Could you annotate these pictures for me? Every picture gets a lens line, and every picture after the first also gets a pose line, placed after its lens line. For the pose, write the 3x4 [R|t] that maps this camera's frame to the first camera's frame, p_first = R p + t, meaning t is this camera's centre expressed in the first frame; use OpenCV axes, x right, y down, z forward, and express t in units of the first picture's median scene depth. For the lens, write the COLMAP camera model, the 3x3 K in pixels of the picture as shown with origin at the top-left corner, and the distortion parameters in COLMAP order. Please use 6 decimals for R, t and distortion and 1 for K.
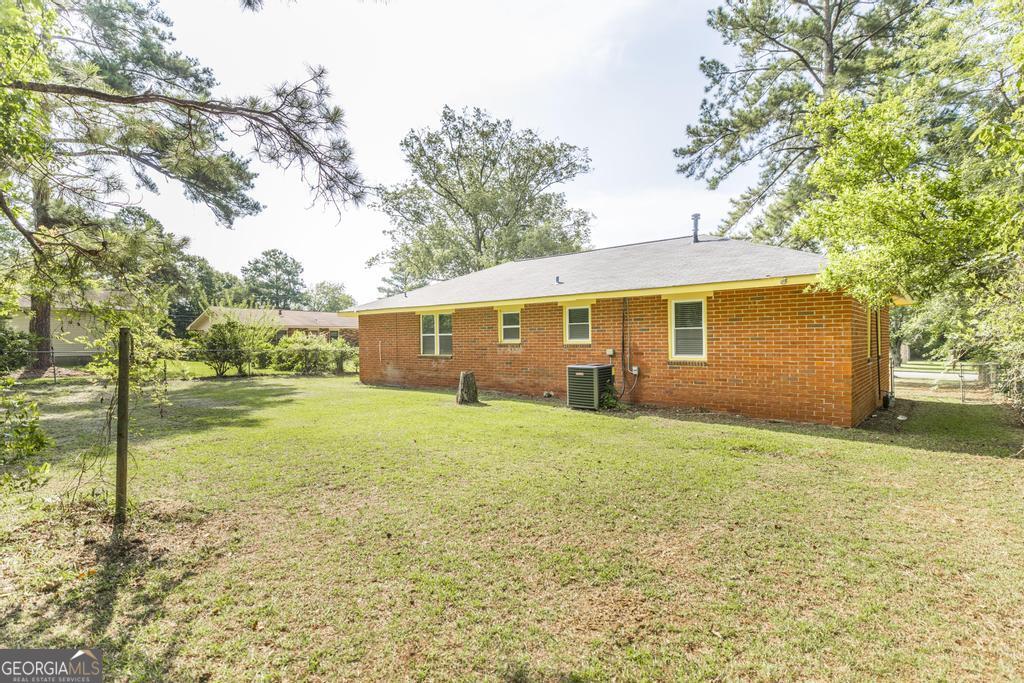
lens RADIAL K [[488.4, 0, 510.2], [0, 488.4, 341.8], [0, 0, 1]] dist [0.000507, 0.000135]
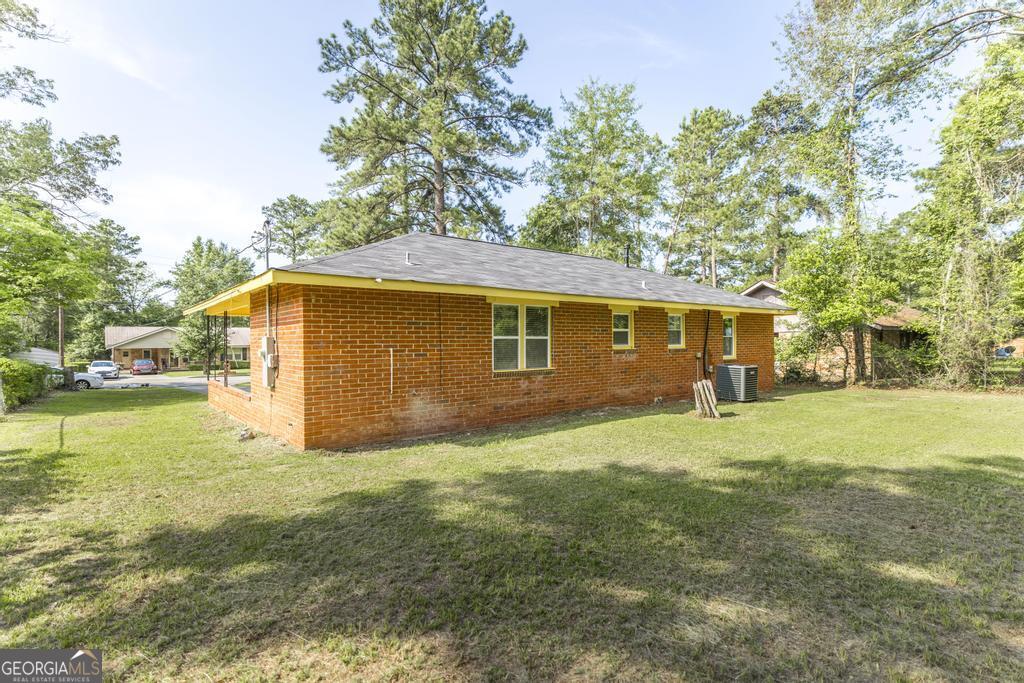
lens RADIAL K [[488.4, 0, 483.5], [0, 488.4, 338.5], [0, 0, 1]] dist [0.000507, 0.000135]
pose [[0.223050, 0.003468, 0.974801, -0.885259], [-0.000797, 0.999994, -0.003375, -0.012223], [-0.974807, -0.000024, 0.223051, 1.027220]]
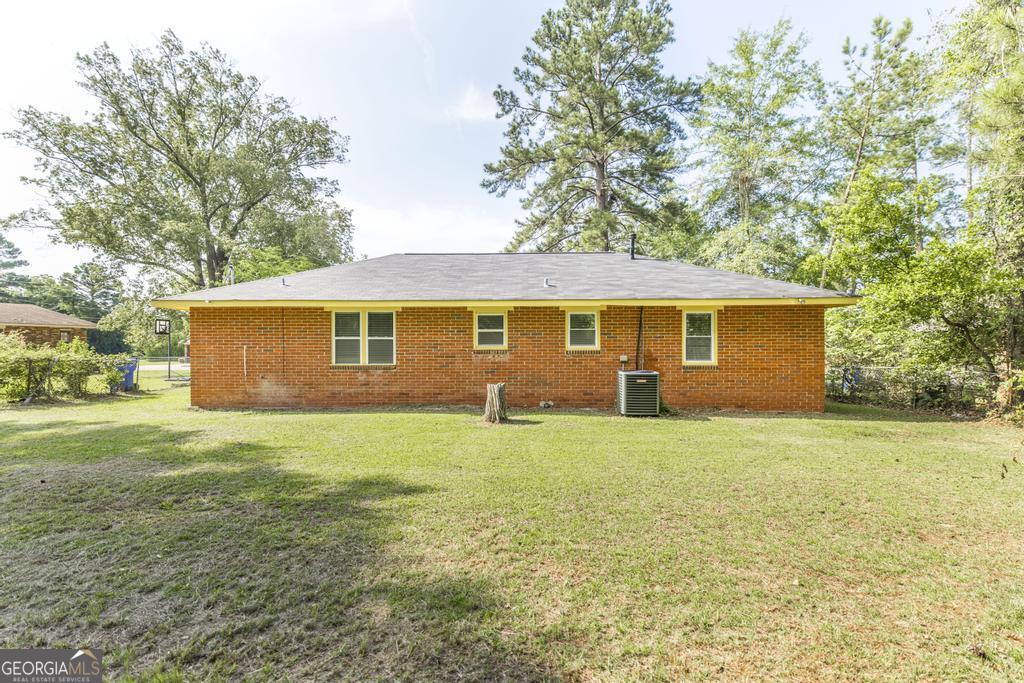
lens RADIAL K [[488.4, 0, 507.8], [0, 488.4, 339.1], [0, 0, 1]] dist [0.000507, 0.000135]
pose [[0.787590, 0.014480, 0.616030, -0.506379], [-0.004016, 0.999823, -0.018366, 0.000541], [-0.616187, 0.011991, 0.787509, 0.284494]]
